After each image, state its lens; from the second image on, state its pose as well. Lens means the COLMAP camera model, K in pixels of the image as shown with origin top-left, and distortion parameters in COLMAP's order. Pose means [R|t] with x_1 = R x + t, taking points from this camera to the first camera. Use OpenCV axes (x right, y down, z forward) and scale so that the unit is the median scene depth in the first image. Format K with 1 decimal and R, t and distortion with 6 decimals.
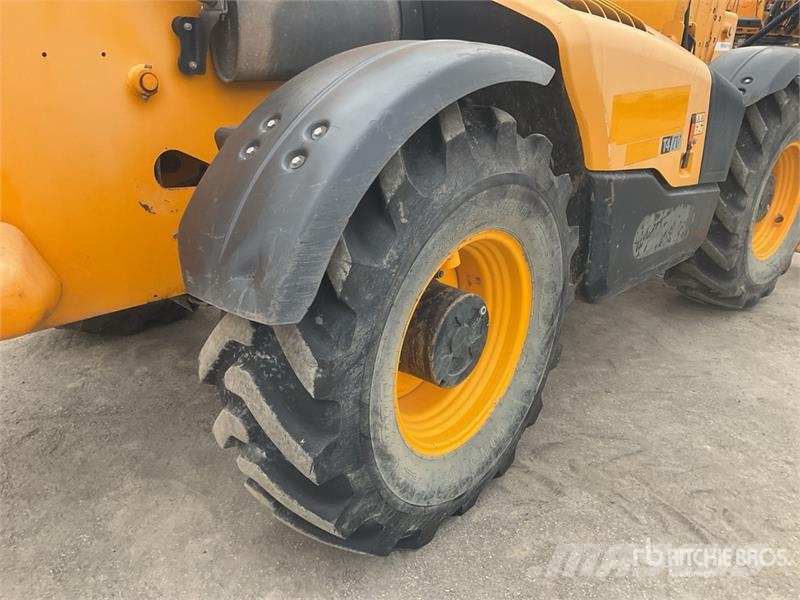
lens RADIAL K [[644.7, 0, 399.7], [0, 644.7, 283.2], [0, 0, 1]] dist [-0.005684, -0.009545]
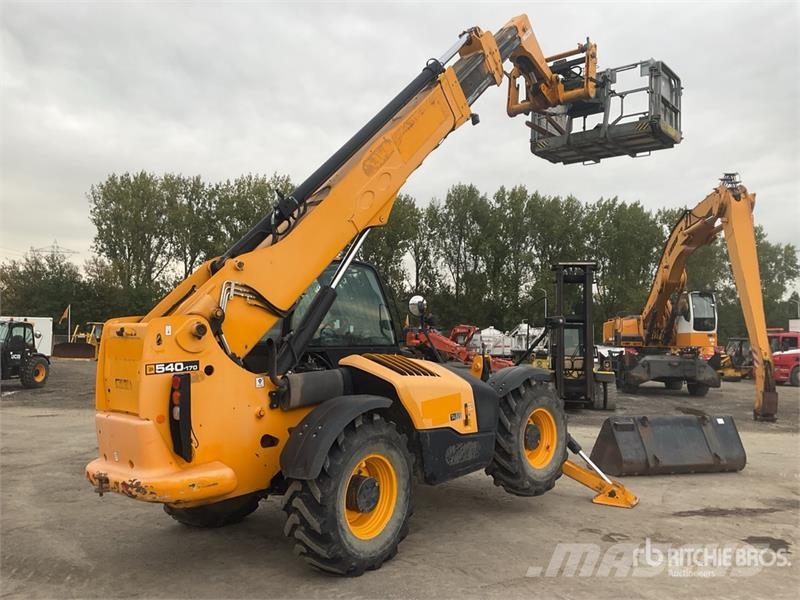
lens RADIAL K [[644.7, 0, 399.7], [0, 644.7, 283.2], [0, 0, 1]] dist [-0.005684, -0.009545]
pose [[0.996593, -0.055880, 0.060669, 0.119049], [0.074875, 0.921427, -0.381269, 0.341927], [-0.034597, 0.384513, 0.922471, -2.105617]]
